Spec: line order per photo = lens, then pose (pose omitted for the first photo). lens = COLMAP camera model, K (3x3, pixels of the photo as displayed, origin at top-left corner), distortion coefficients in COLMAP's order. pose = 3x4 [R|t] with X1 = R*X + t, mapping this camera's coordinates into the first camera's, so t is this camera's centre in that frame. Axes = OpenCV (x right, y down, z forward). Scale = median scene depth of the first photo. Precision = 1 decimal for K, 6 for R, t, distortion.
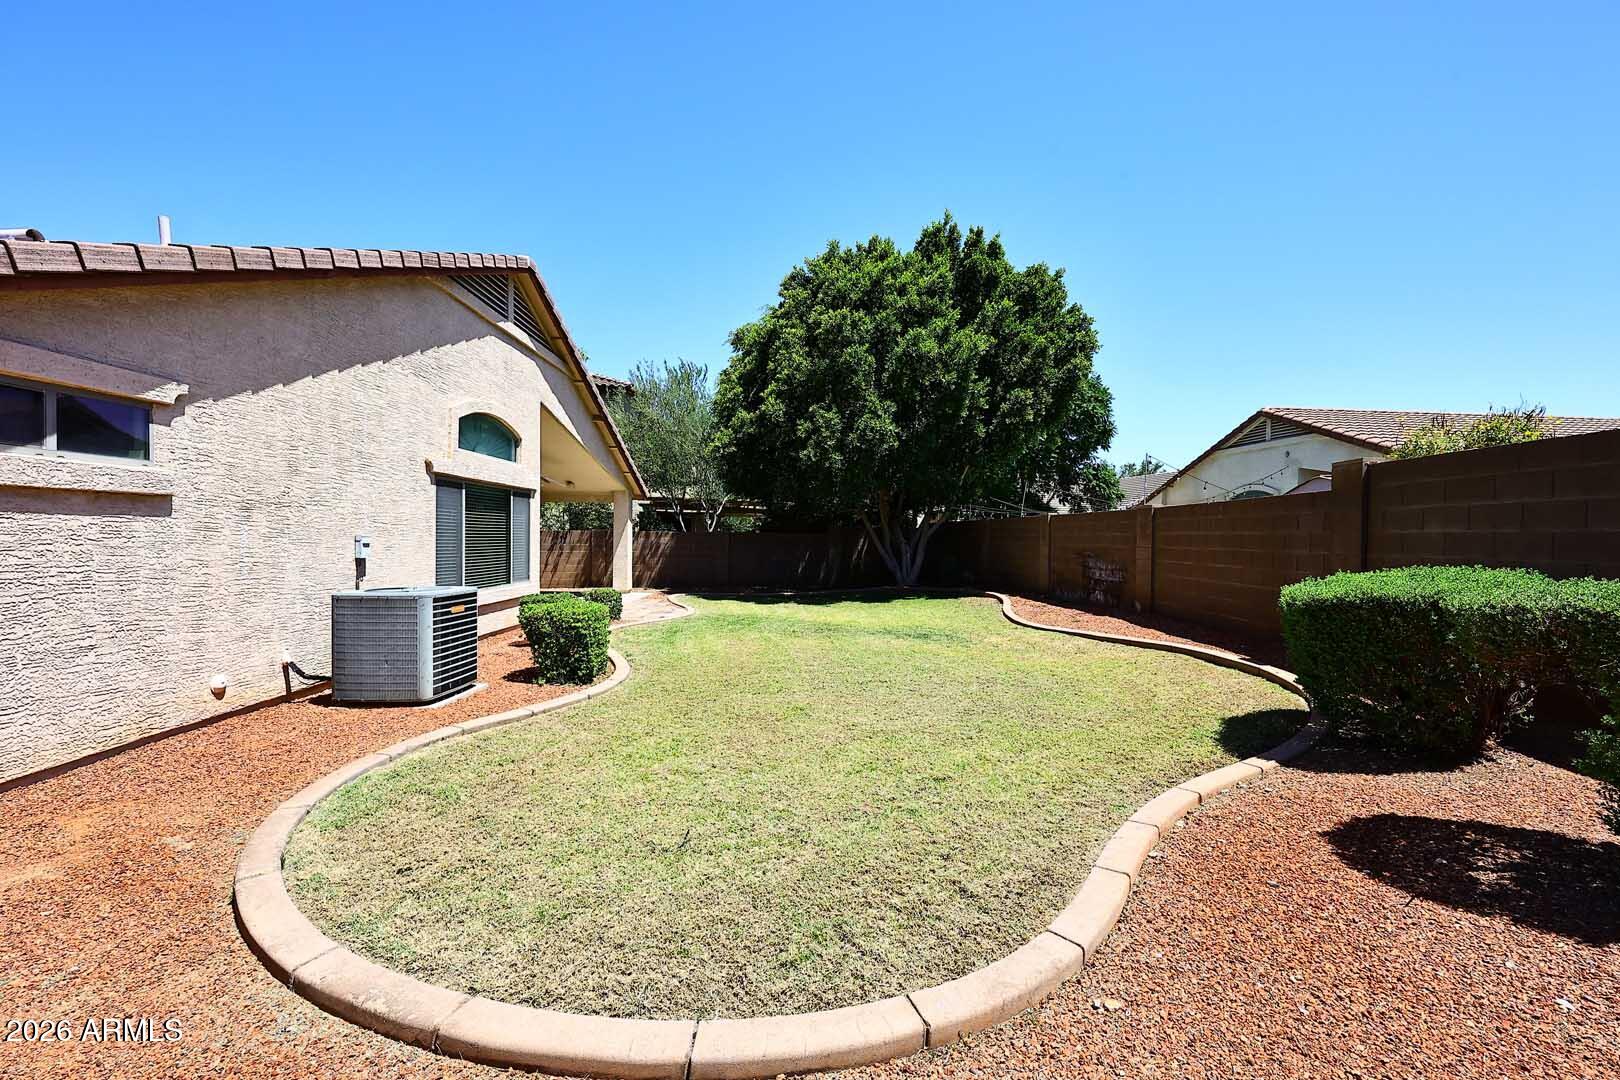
lens RADIAL K [[667.4, 0, 812.1], [0, 667.4, 541.0], [0, 0, 1]] dist [-0.000535, -0.000068]
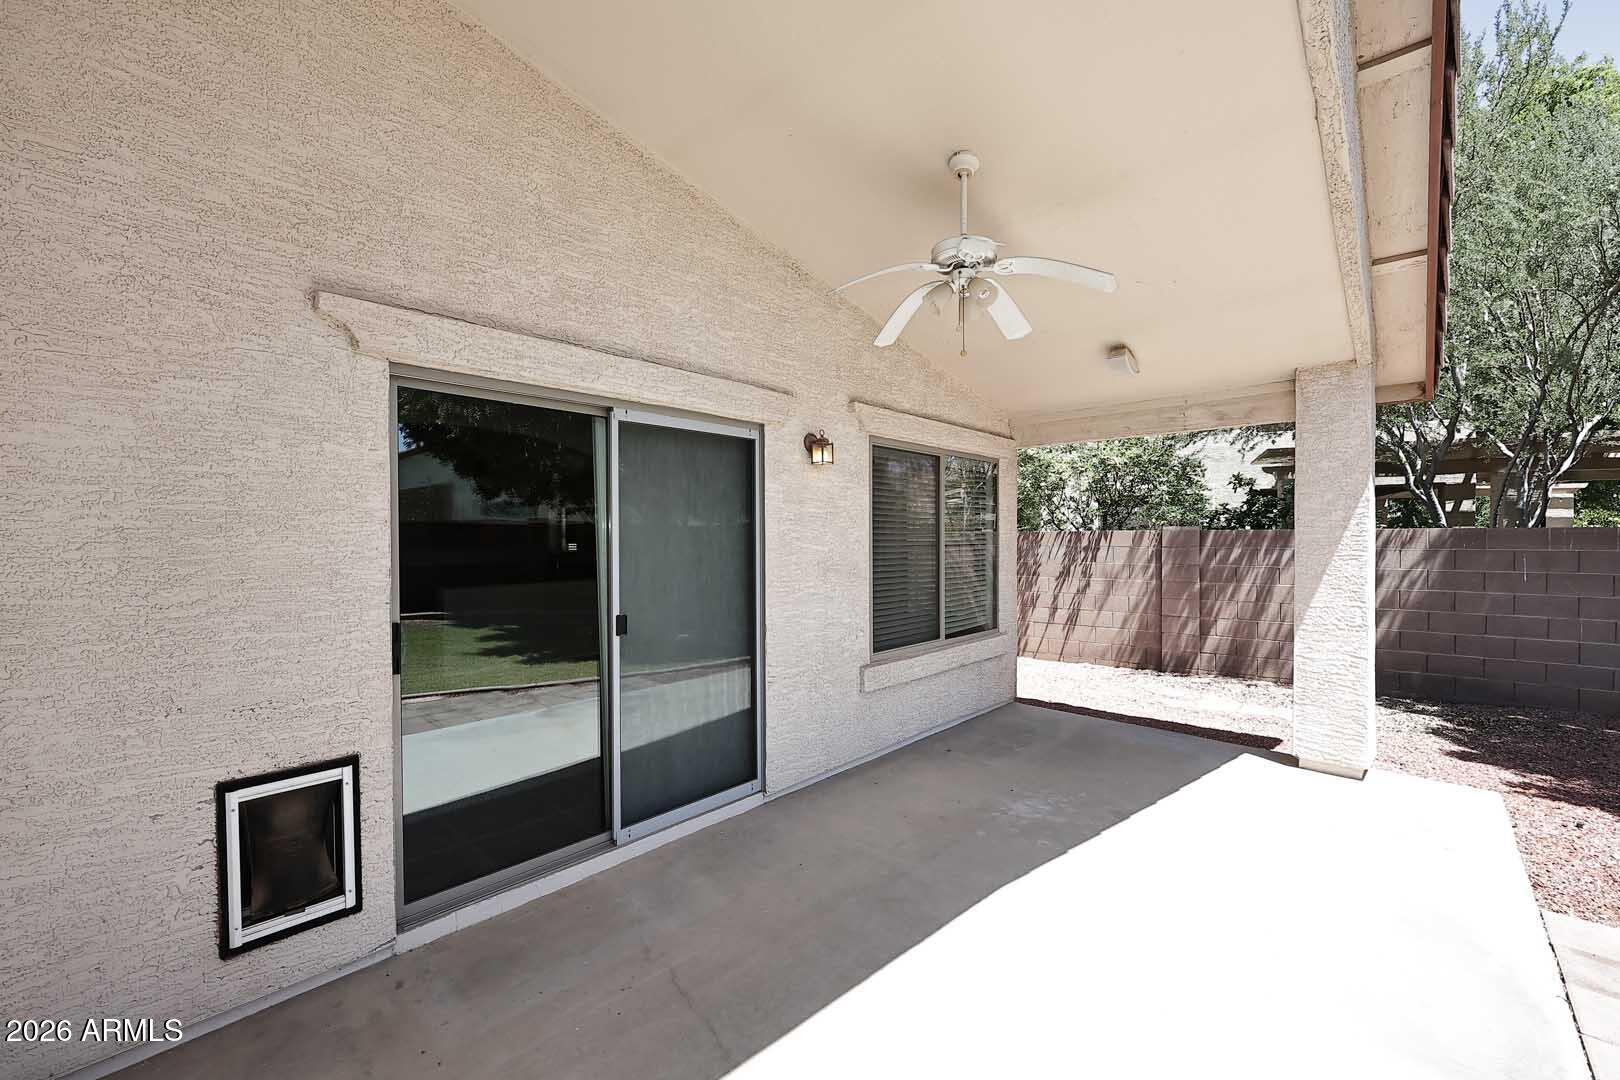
lens RADIAL K [[667.4, 0, 813.9], [0, 667.4, 544.4], [0, 0, 1]] dist [-0.000535, -0.000068]
pose [[0.731458, 0.007551, -0.681845, -0.203356], [0.000784, 0.999929, 0.011915, -0.016148], [0.681886, -0.009250, 0.731400, 0.545890]]
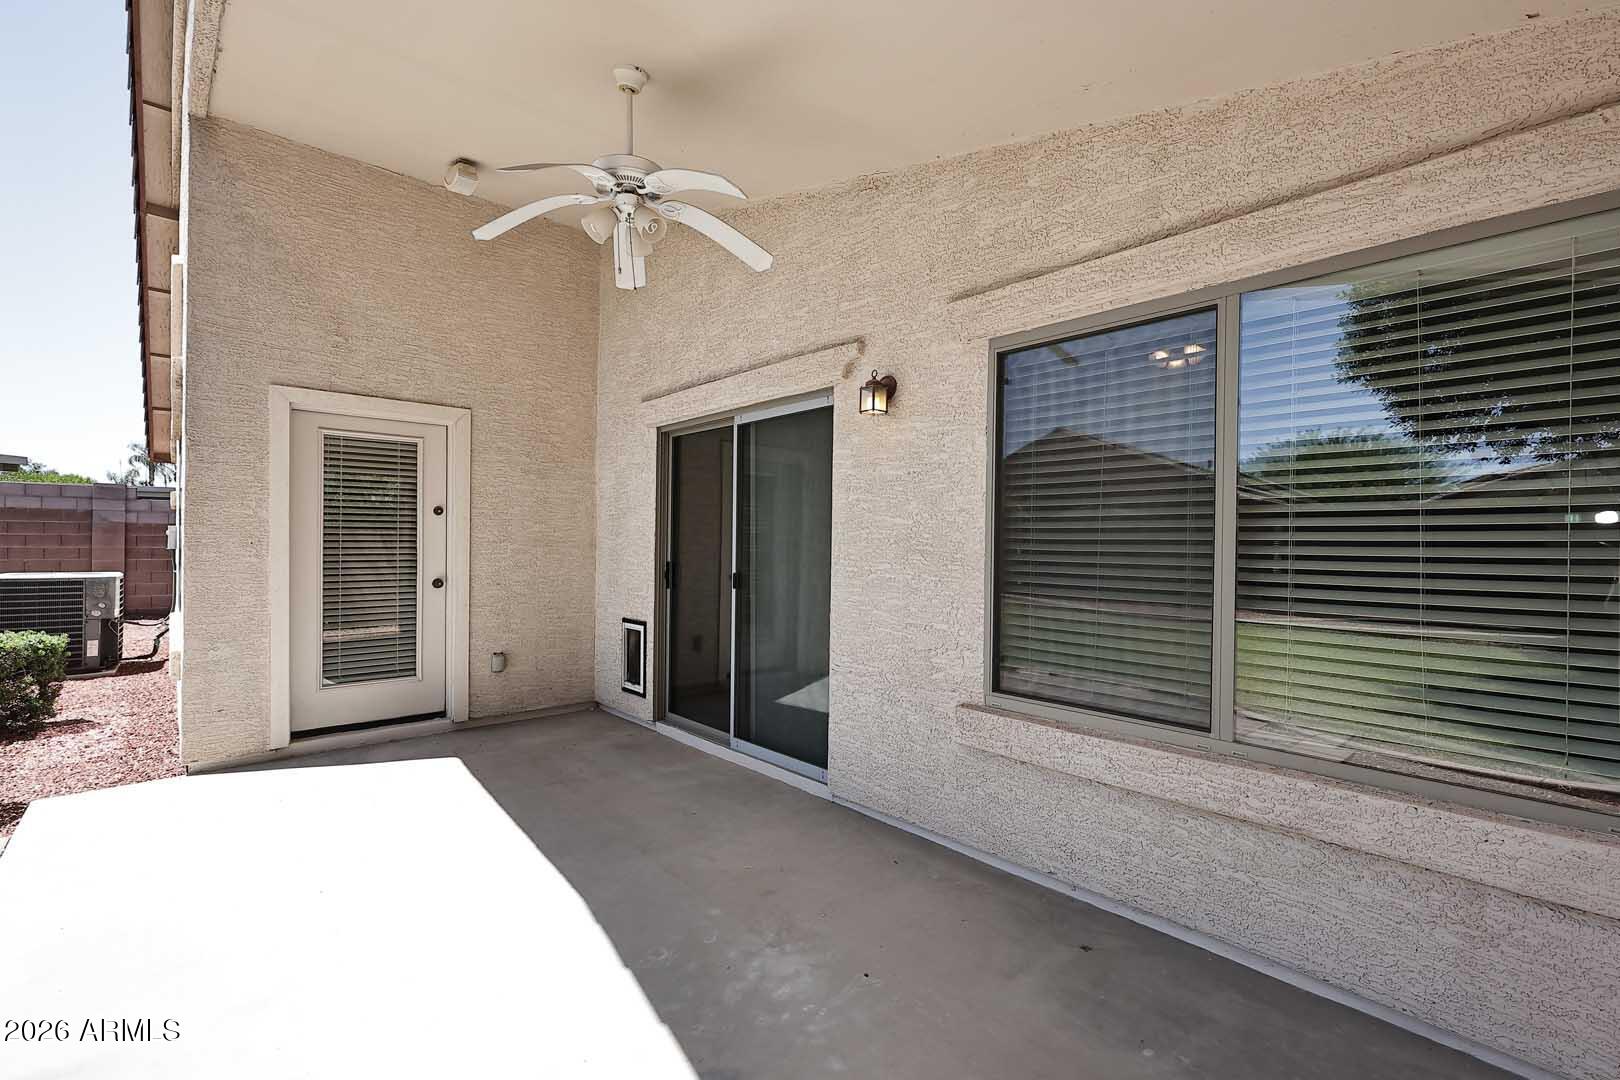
lens RADIAL K [[742.7, 0, 813.4], [0, 742.7, 538.3], [0, 0, 1]] dist [0.003074, 0.000574]
pose [[-0.765271, -0.004674, -0.643692, -0.216492], [-0.004618, 0.999988, -0.001771, -0.006650], [0.643692, 0.001617, -0.765283, 0.866386]]
